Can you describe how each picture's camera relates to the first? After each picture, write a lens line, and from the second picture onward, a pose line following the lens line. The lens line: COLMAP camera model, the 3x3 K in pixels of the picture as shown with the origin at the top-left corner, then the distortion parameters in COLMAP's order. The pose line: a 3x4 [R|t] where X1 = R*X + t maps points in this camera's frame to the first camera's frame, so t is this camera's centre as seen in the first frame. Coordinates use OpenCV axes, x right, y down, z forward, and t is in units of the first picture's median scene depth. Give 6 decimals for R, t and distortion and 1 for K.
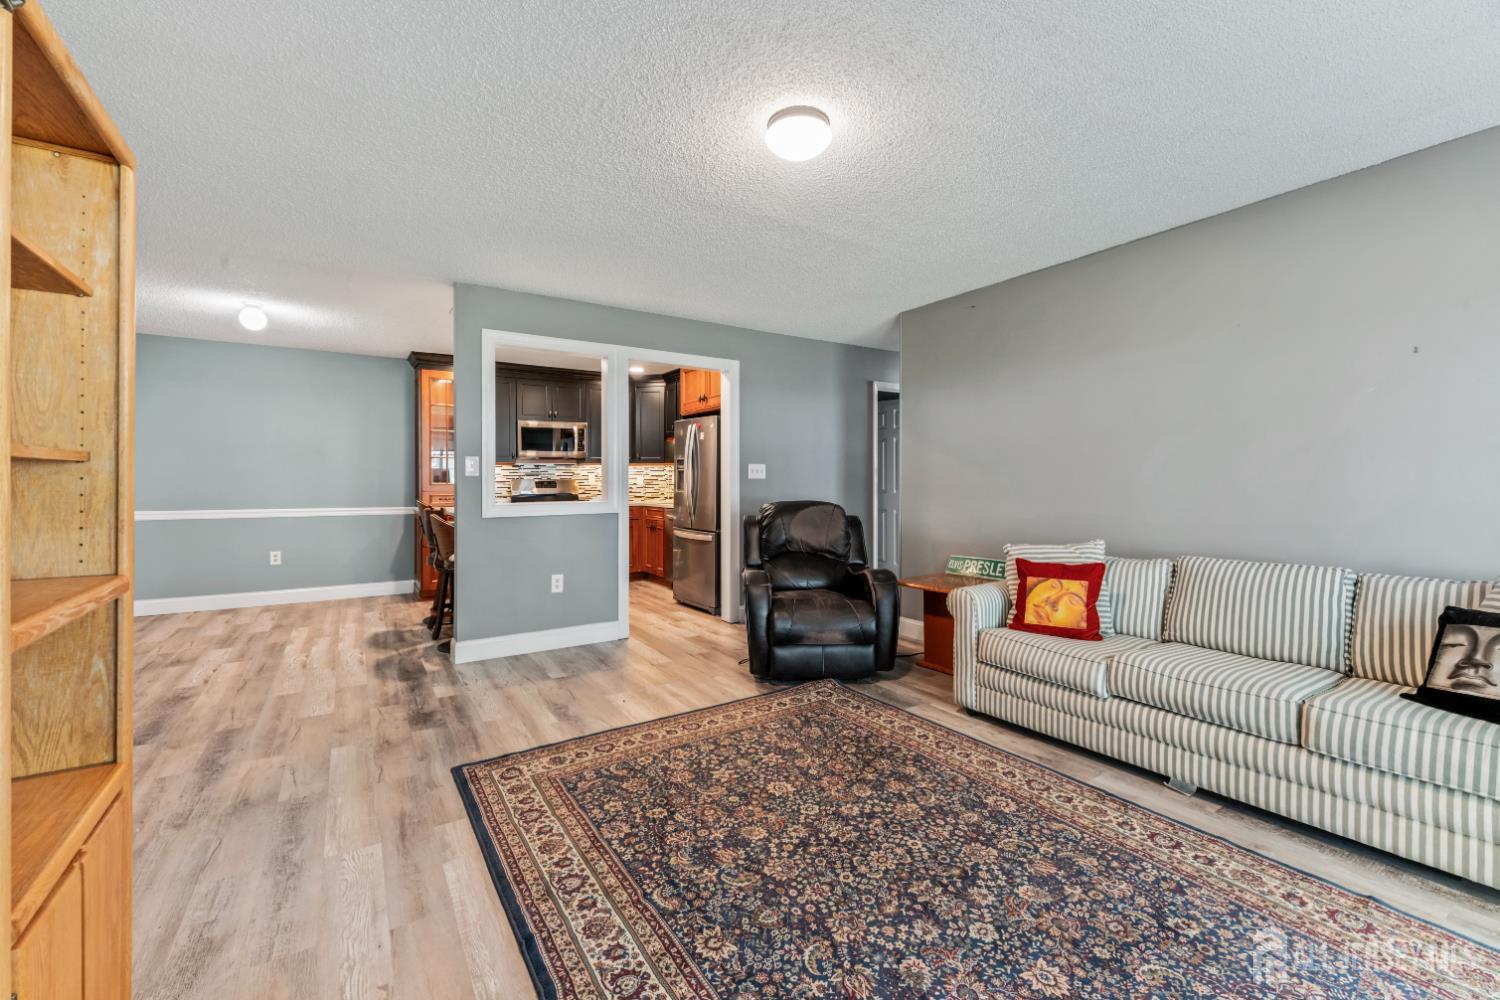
lens RADIAL K [[617.0, 0, 748.2], [0, 617.0, 476.4], [0, 0, 1]] dist [-0.000022, -0.000106]
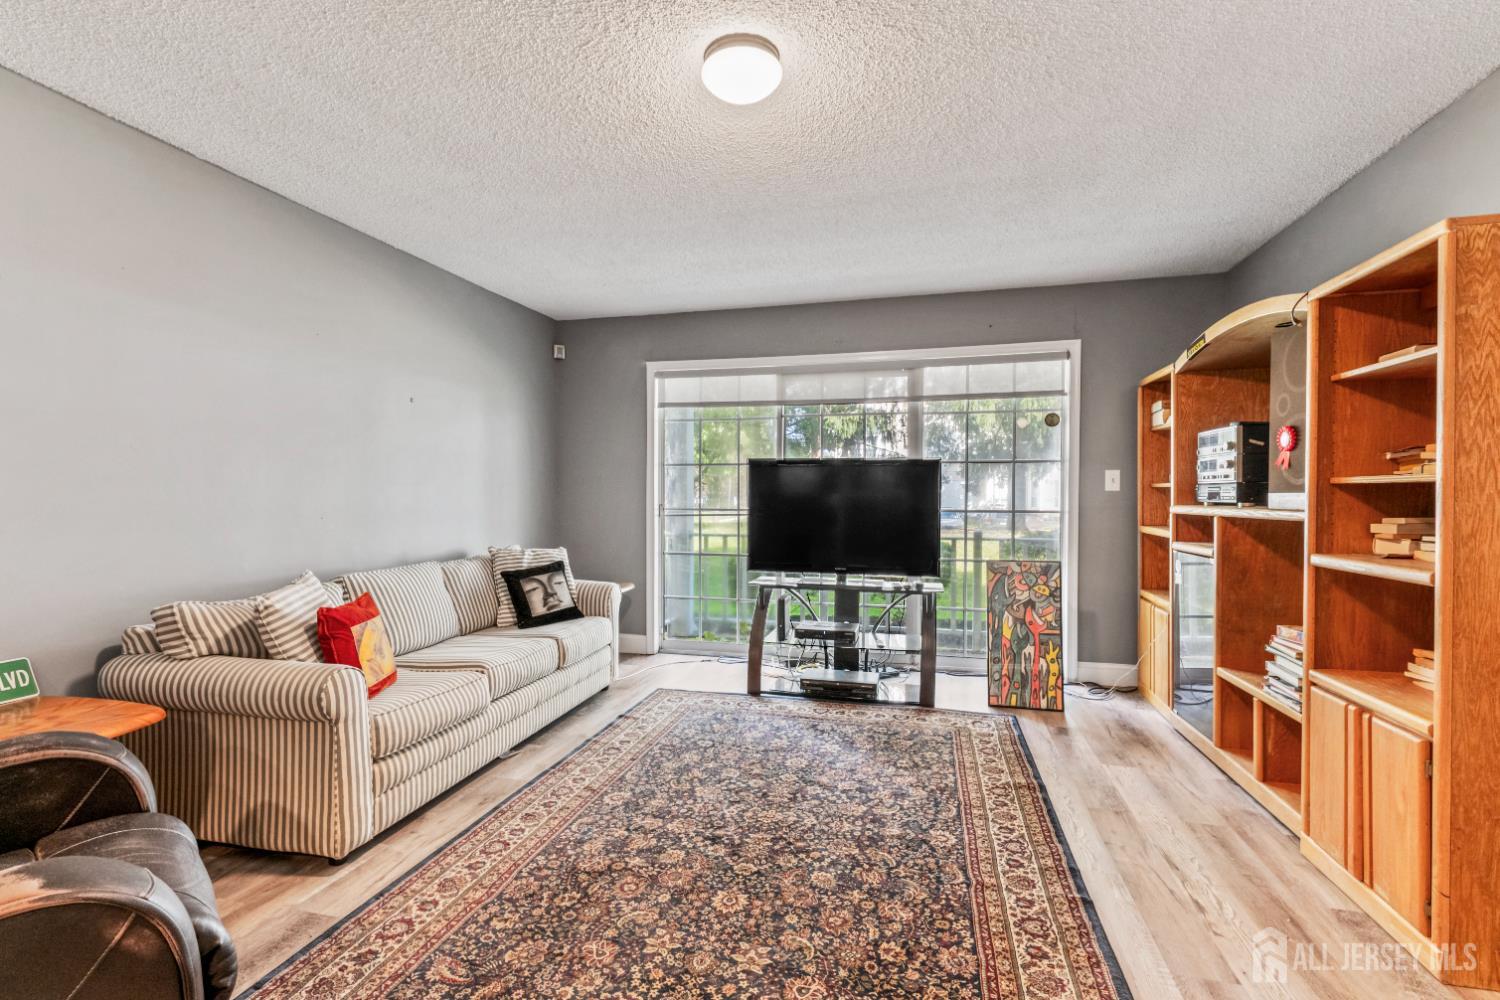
lens RADIAL K [[681.5, 0, 748.9], [0, 681.5, 508.7], [0, 0, 1]] dist [0.001077, 0.000049]
pose [[-0.675729, -0.013643, 0.737024, -0.602864], [-0.007472, 0.999904, 0.011659, 0.016039], [-0.737112, 0.002371, -0.675766, 1.626783]]
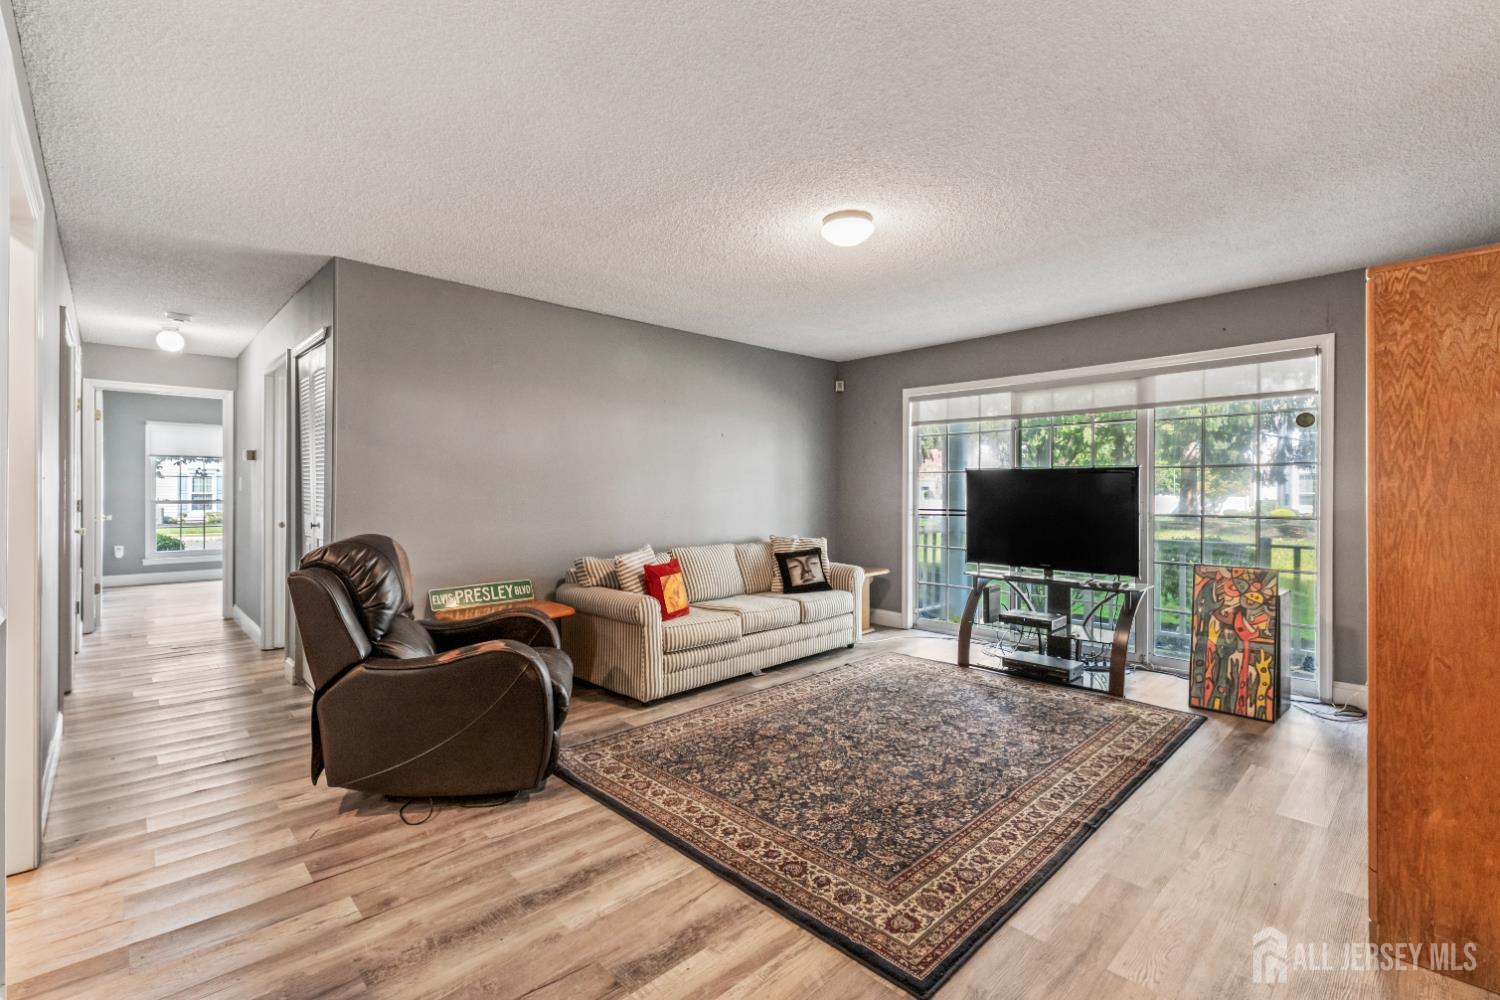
lens RADIAL K [[662.0, 0, 750.9], [0, 662.0, 493.2], [0, 0, 1]] dist [0.000670, 0.000023]
pose [[-0.191243, -0.000402, 0.981543, -1.216418], [-0.009212, 0.999957, -0.001385, -0.009309], [-0.981500, -0.009307, -0.191238, 1.467240]]
